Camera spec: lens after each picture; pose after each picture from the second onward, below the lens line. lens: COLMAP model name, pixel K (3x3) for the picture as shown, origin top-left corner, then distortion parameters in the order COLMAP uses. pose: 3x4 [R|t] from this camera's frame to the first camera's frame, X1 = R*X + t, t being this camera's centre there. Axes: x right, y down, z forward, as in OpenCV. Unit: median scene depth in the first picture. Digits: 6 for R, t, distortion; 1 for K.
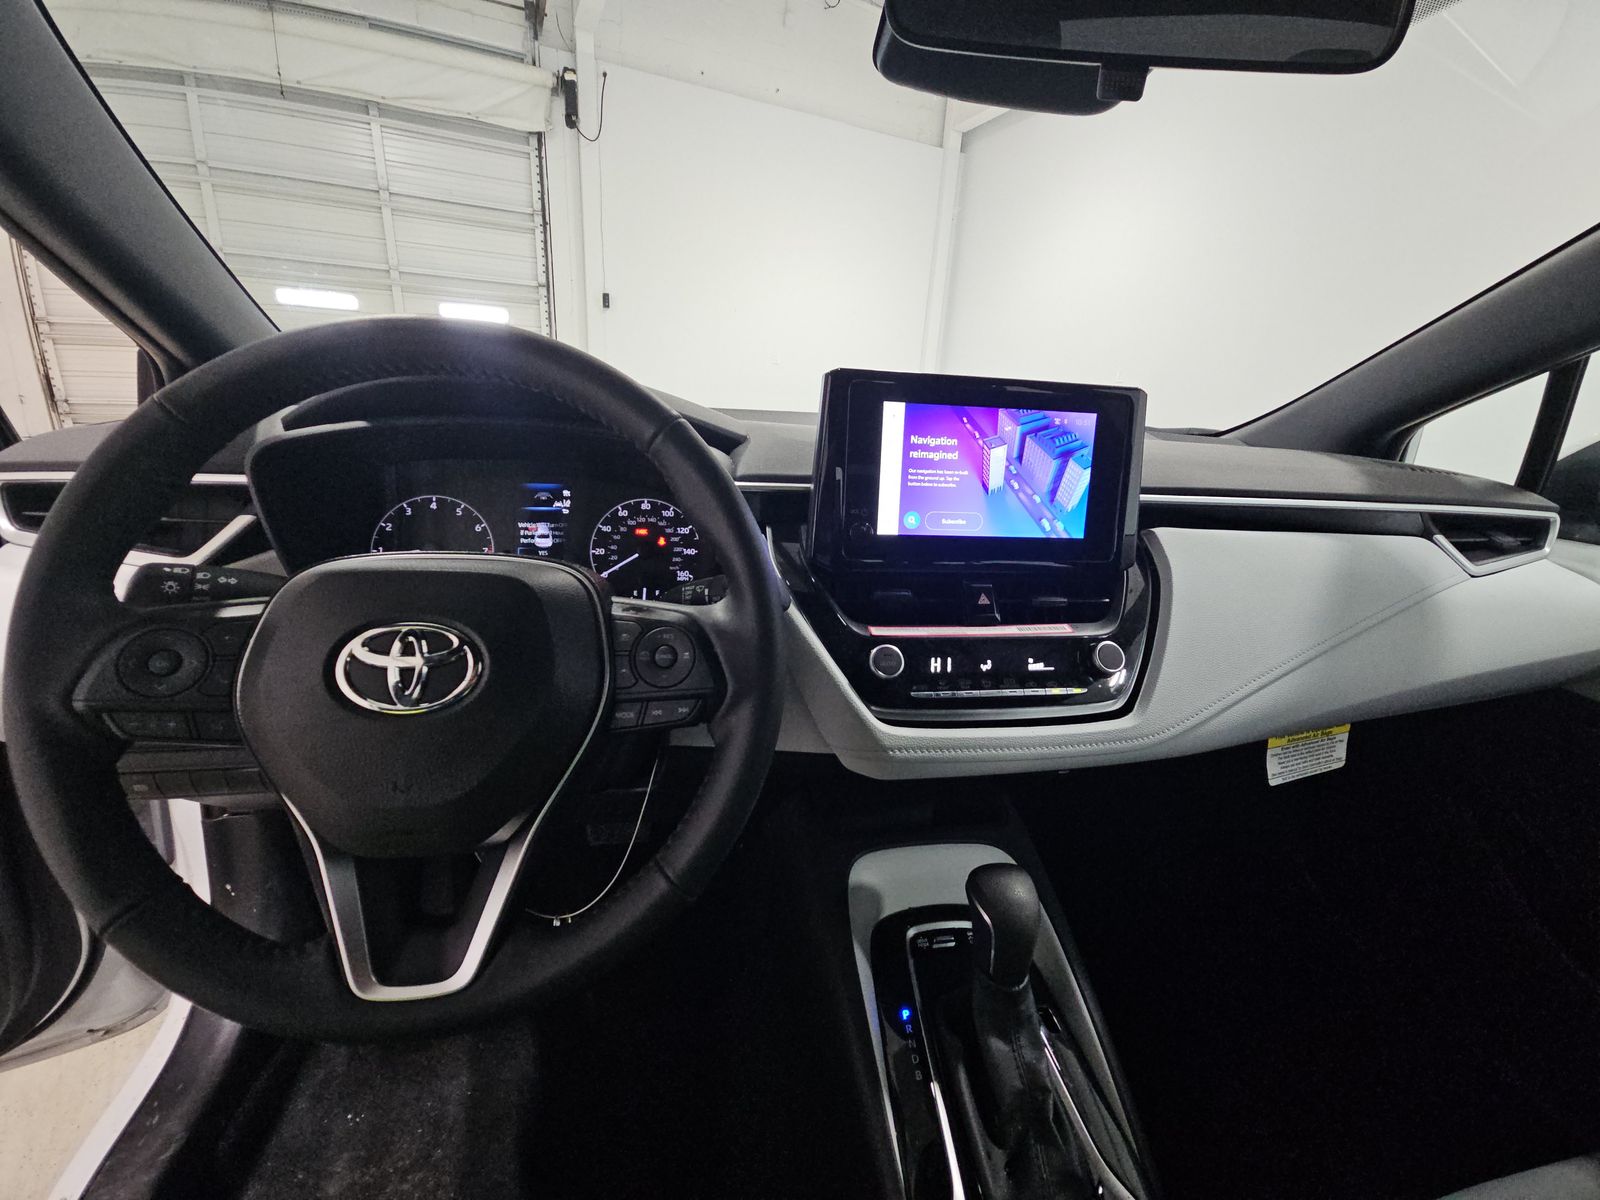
lens RADIAL K [[634.1, 0, 798.7], [0, 634.1, 601.9], [0, 0, 1]] dist [-0.002533, -0.003317]
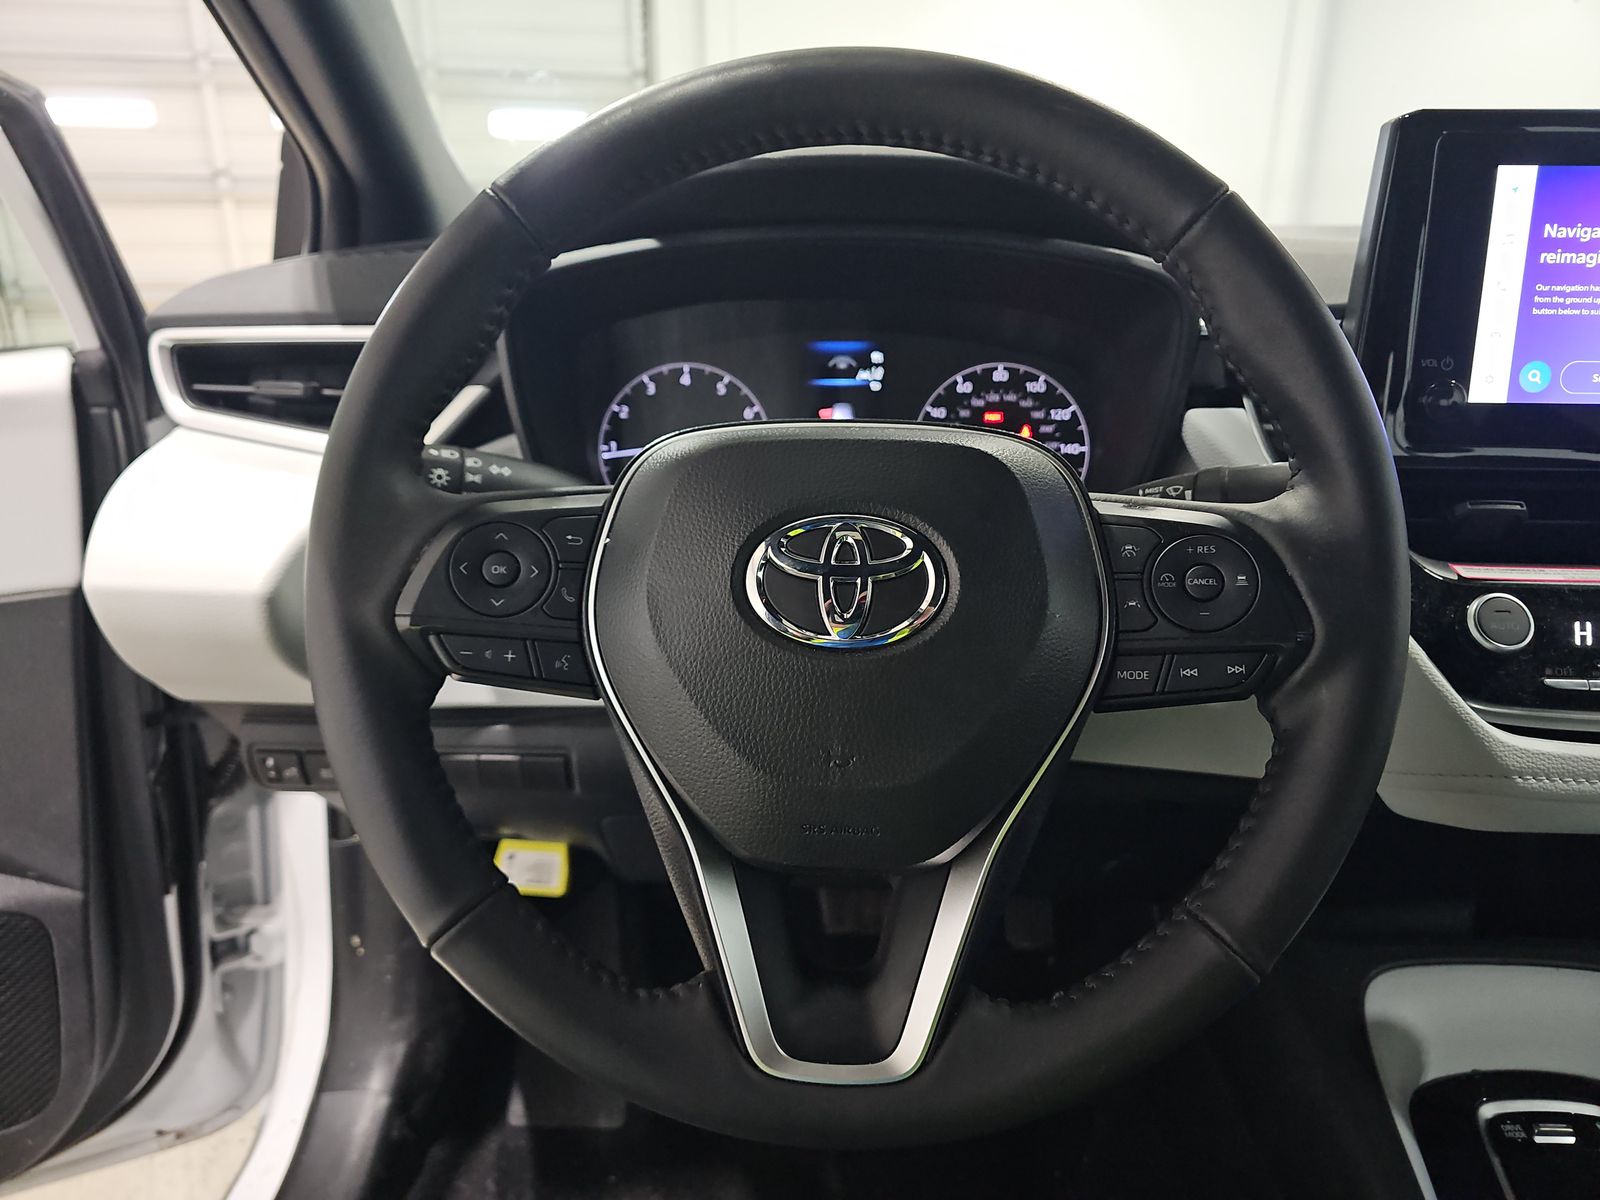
lens RADIAL K [[1044.3, 0, 803.4], [0, 1044.3, 596.1], [0, 0, 1]] dist [0.033073, -0.023973]
pose [[0.979915, 0.019444, -0.198465, -0.234823], [-0.017129, 0.999764, 0.013374, 0.056168], [0.198678, -0.009706, 0.980017, -0.042529]]
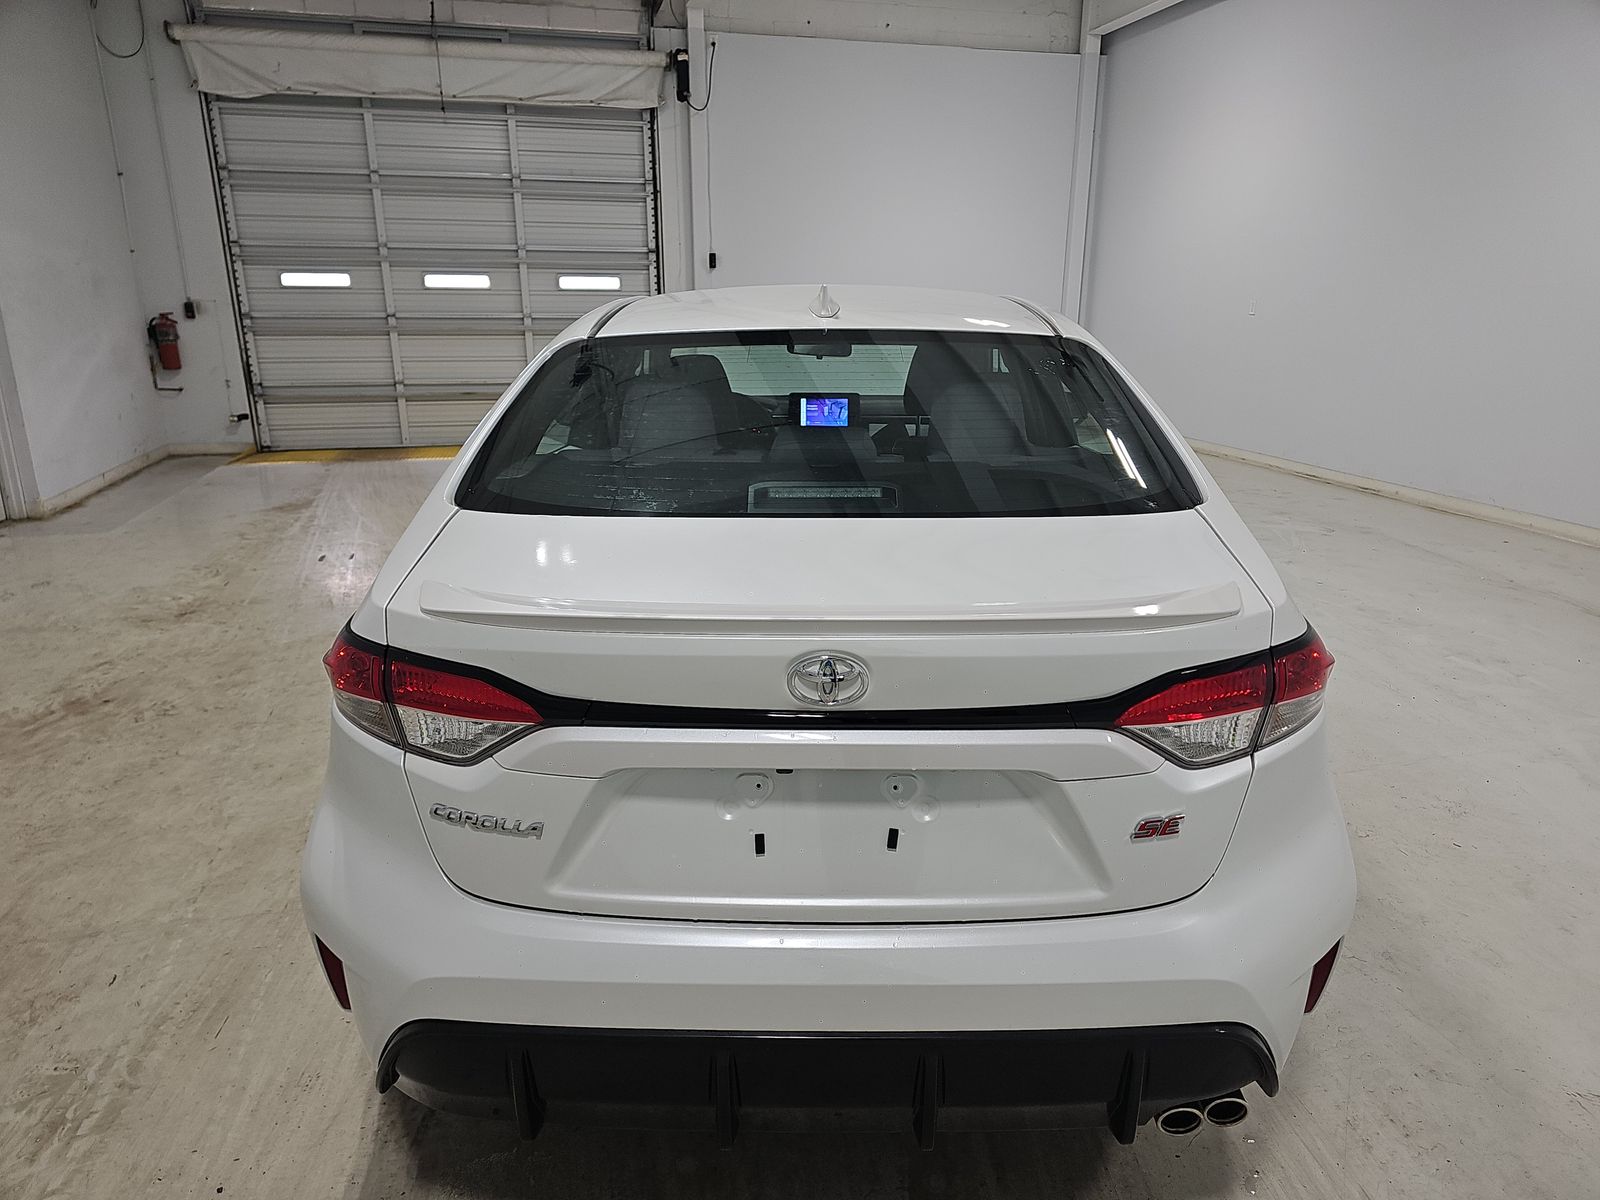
lens RADIAL K [[1044.3, 0, 803.5], [0, 1044.3, 638.5], [0, 0, 1]] dist [0.033073, -0.023973]
pose [[0.983023, 0.001745, -0.183475, 1.354011], [-0.004406, 0.999891, -0.014097, 1.359189], [0.183430, 0.014666, 0.982923, -5.686468]]
